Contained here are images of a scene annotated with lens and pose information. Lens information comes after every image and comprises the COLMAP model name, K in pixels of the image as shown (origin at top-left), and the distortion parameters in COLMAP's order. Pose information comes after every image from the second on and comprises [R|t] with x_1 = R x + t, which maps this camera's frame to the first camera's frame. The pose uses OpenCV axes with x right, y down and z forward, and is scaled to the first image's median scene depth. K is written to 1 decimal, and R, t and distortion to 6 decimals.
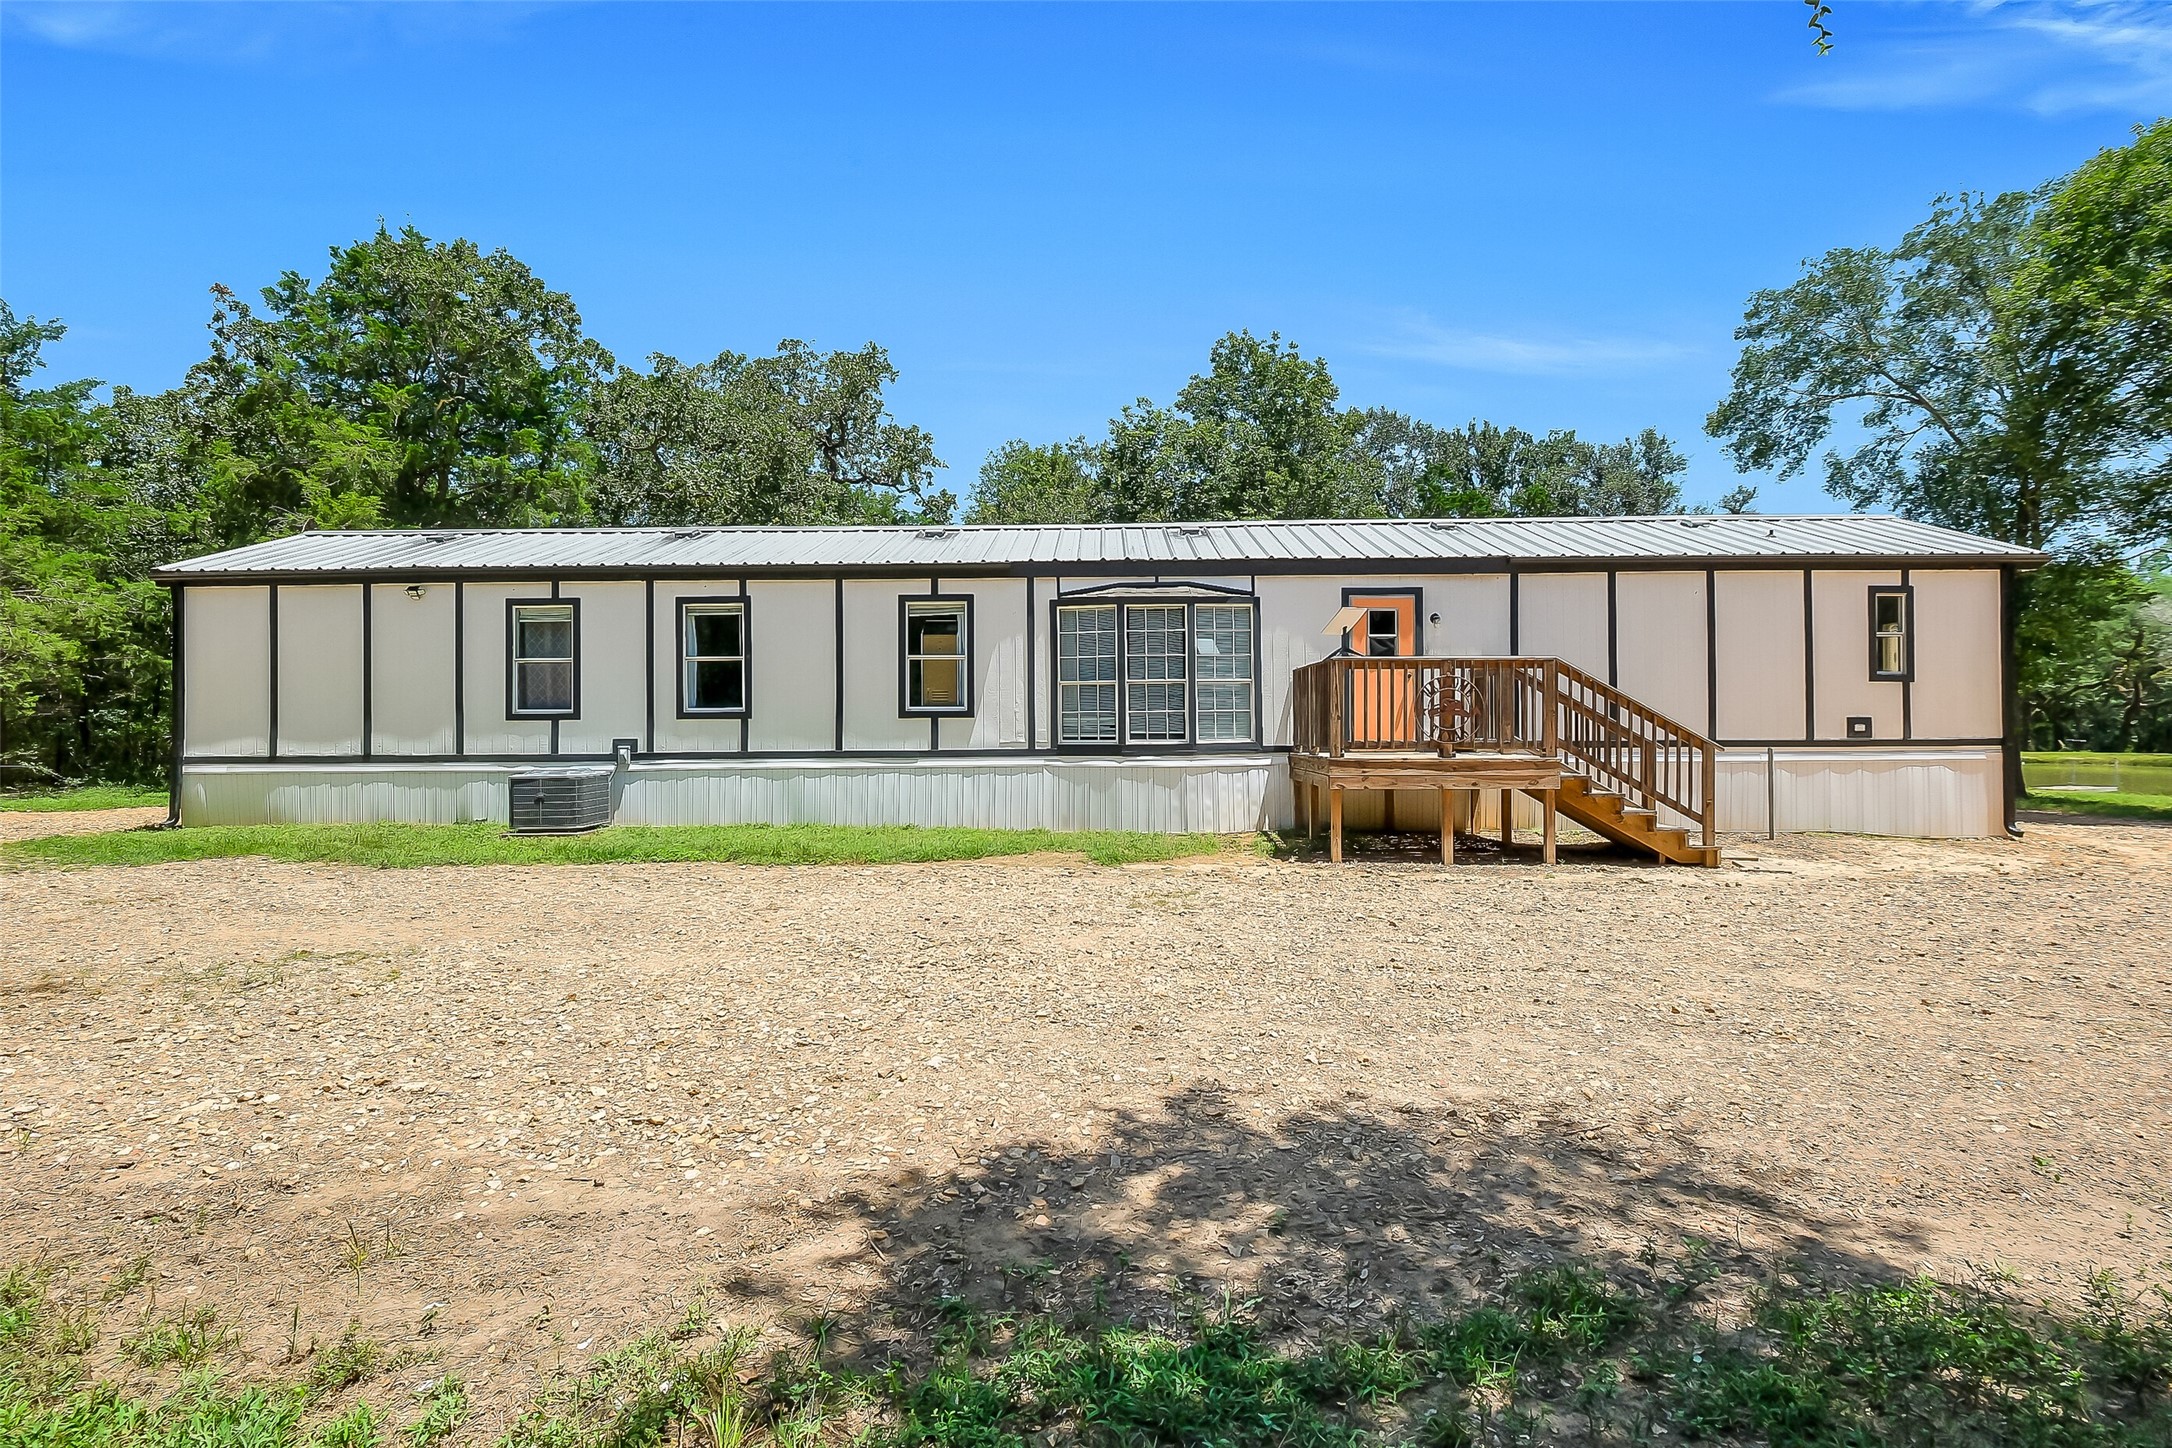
lens RADIAL K [[1051.7, 0, 1085.5], [0, 1051.7, 730.5], [0, 0, 1]] dist [-0.001558, 0.000498]
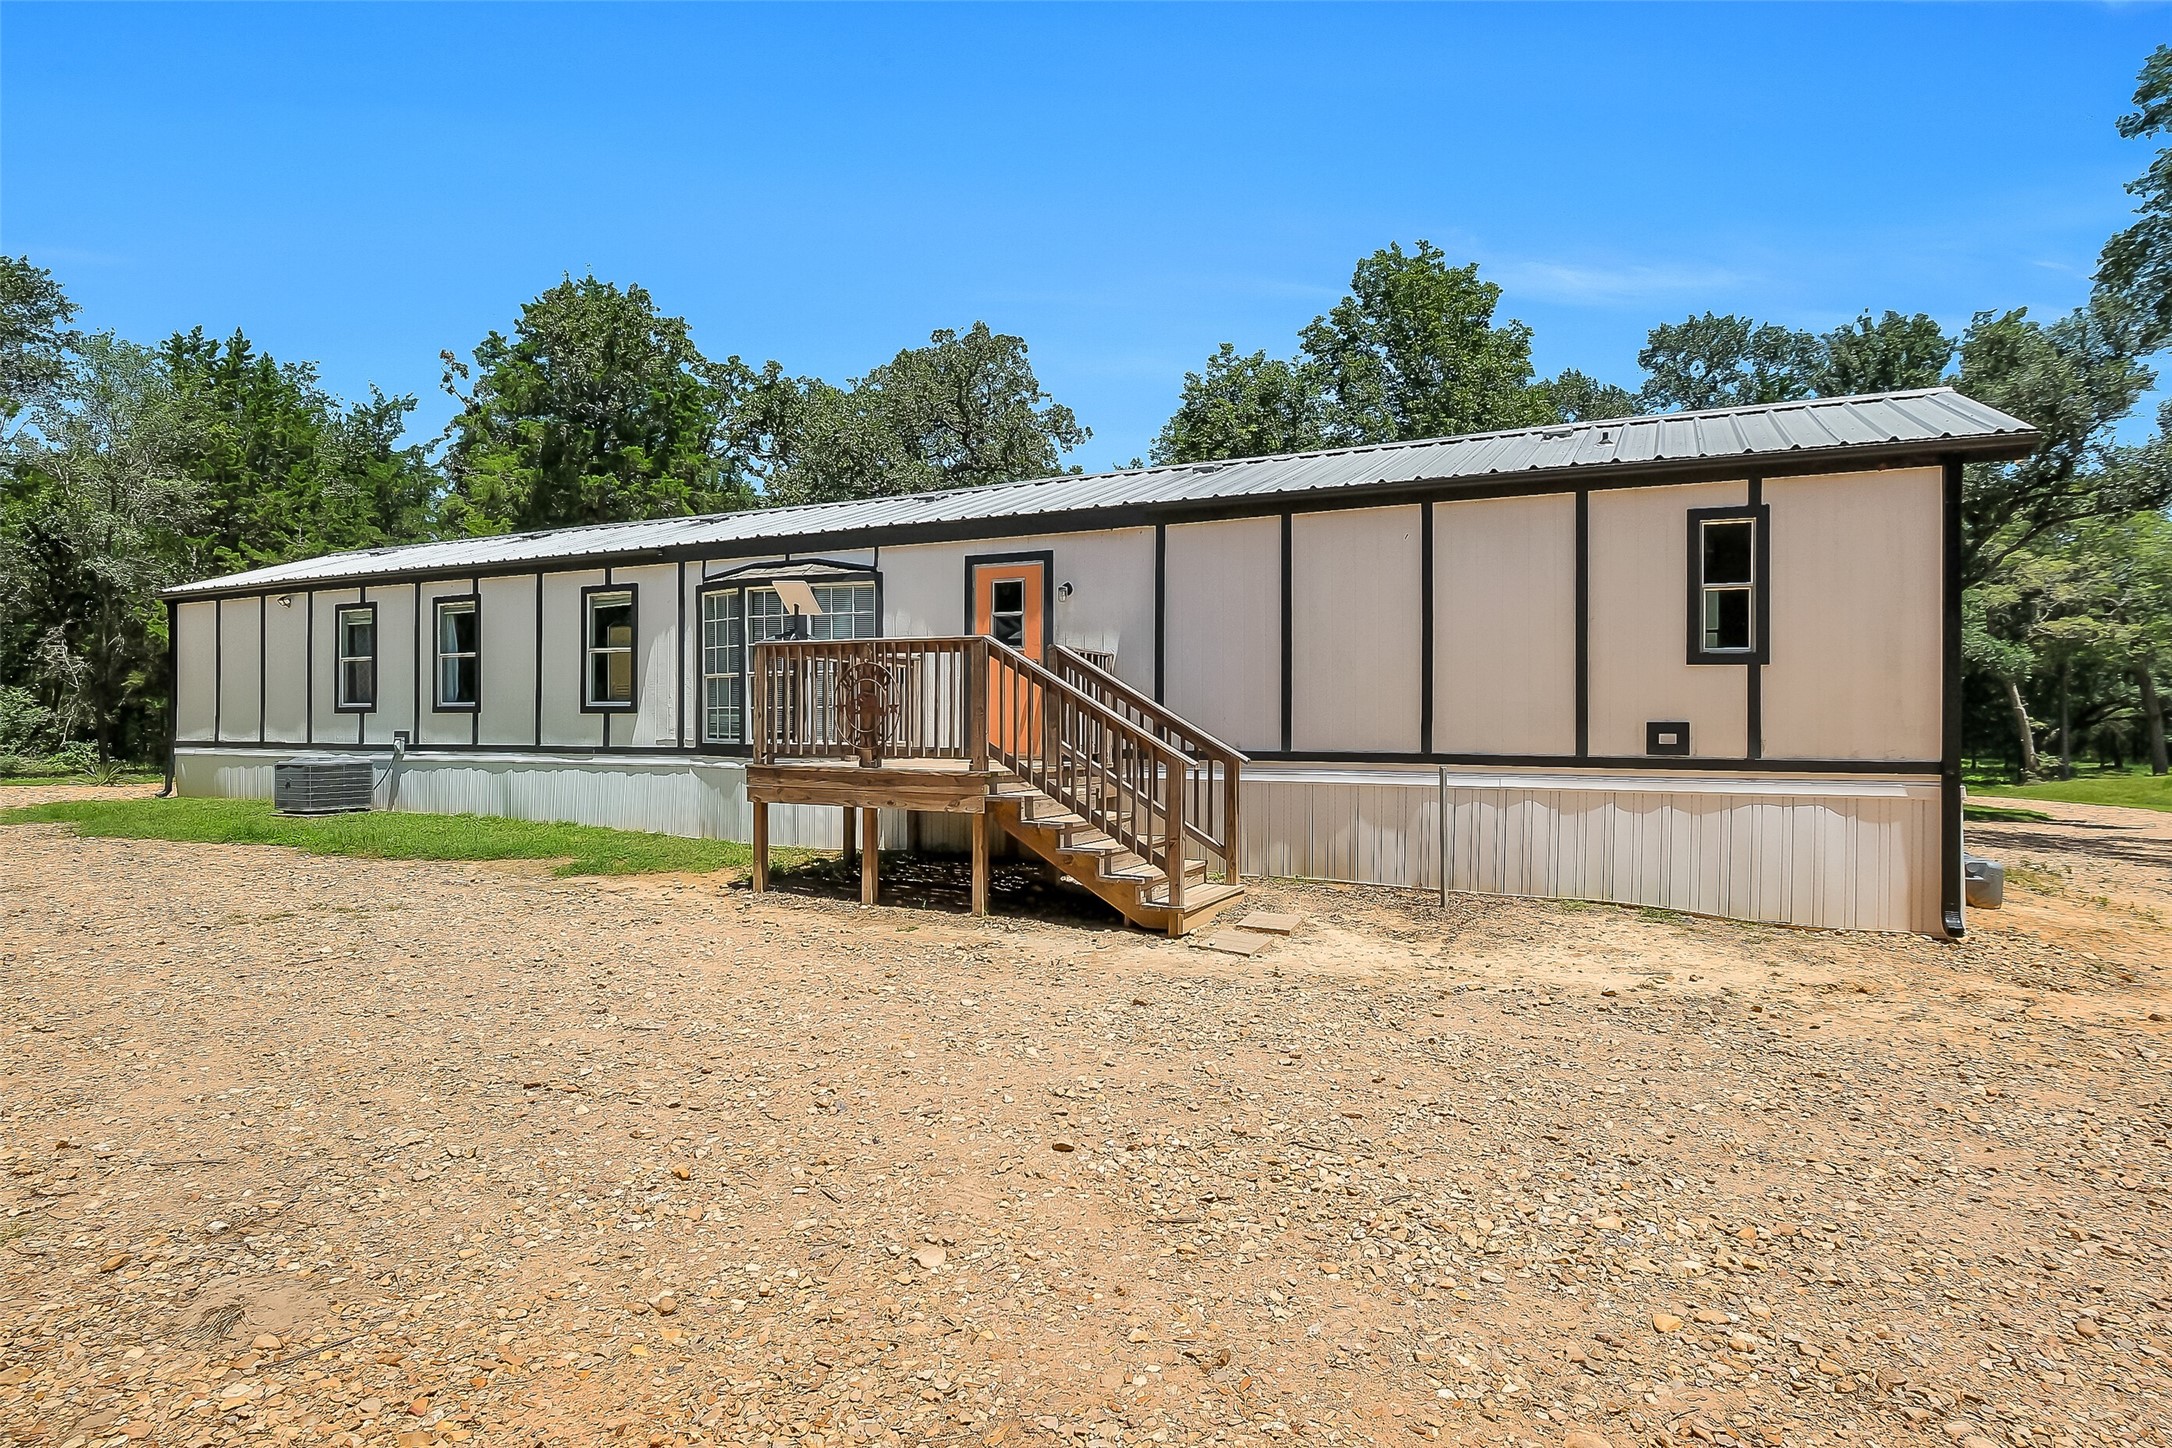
lens RADIAL K [[1131.3, 0, 1082.8], [0, 1131.3, 718.9], [0, 0, 1]] dist [-0.006293, -0.001932]
pose [[0.909777, 0.008334, -0.415013, 0.682815], [-0.012746, 0.999888, -0.007861, -0.004400], [0.414901, 0.012441, 0.909782, 0.243154]]
